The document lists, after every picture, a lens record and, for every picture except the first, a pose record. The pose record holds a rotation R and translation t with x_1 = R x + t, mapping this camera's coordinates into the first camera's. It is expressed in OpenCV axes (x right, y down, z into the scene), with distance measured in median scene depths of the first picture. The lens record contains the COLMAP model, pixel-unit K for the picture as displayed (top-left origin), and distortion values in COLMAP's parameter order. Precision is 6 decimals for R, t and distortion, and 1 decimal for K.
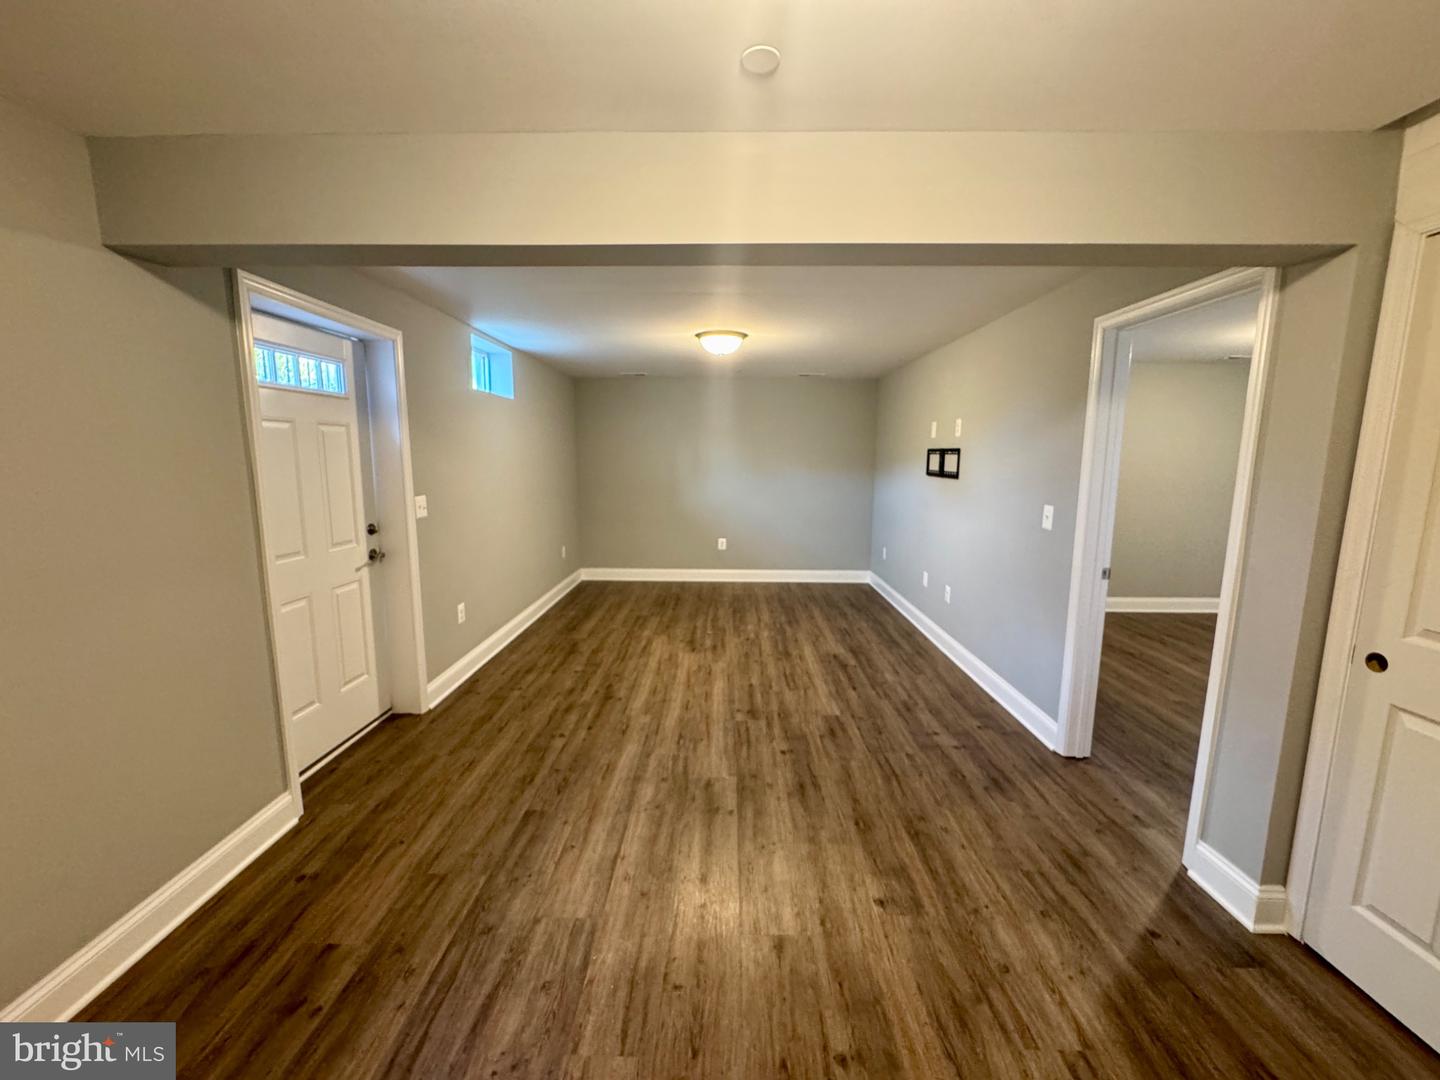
lens RADIAL K [[580.7, 0, 714.1], [0, 580.7, 540.6], [0, 0, 1]] dist [-0.004790, 0.000059]
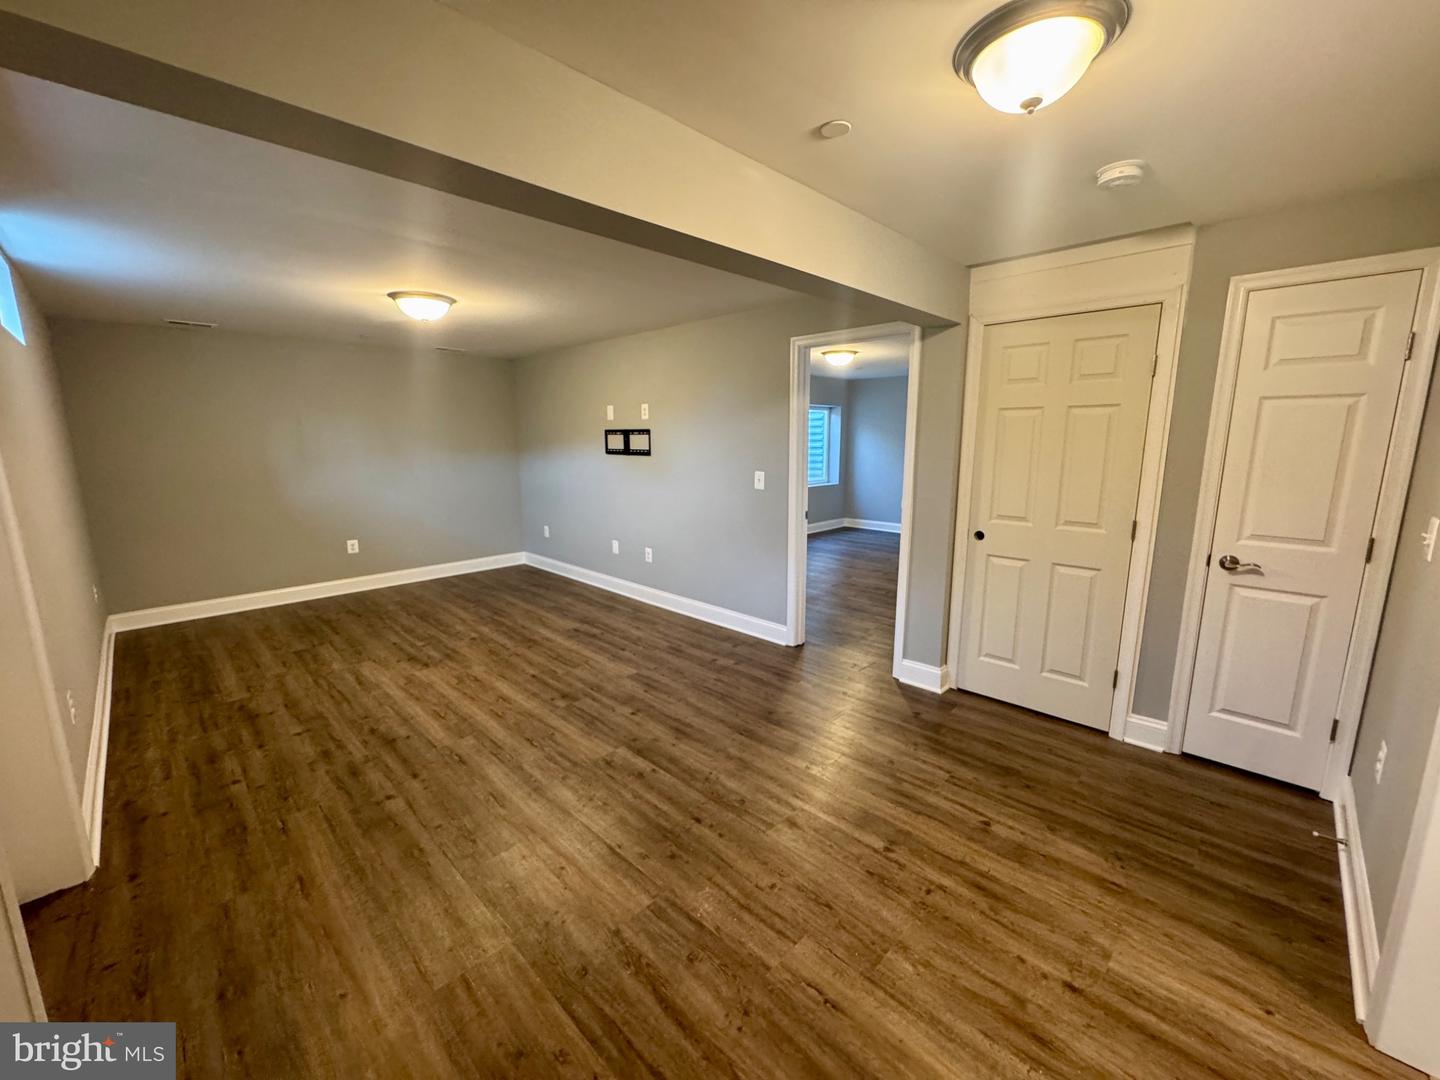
lens RADIAL K [[580.7, 0, 719.1], [0, 580.7, 539.2], [0, 0, 1]] dist [-0.004790, 0.000059]
pose [[0.685058, -0.136621, 0.715563, -0.431702], [0.114907, 0.990226, 0.079054, -0.019279], [-0.719369, 0.028067, 0.694061, 0.113195]]
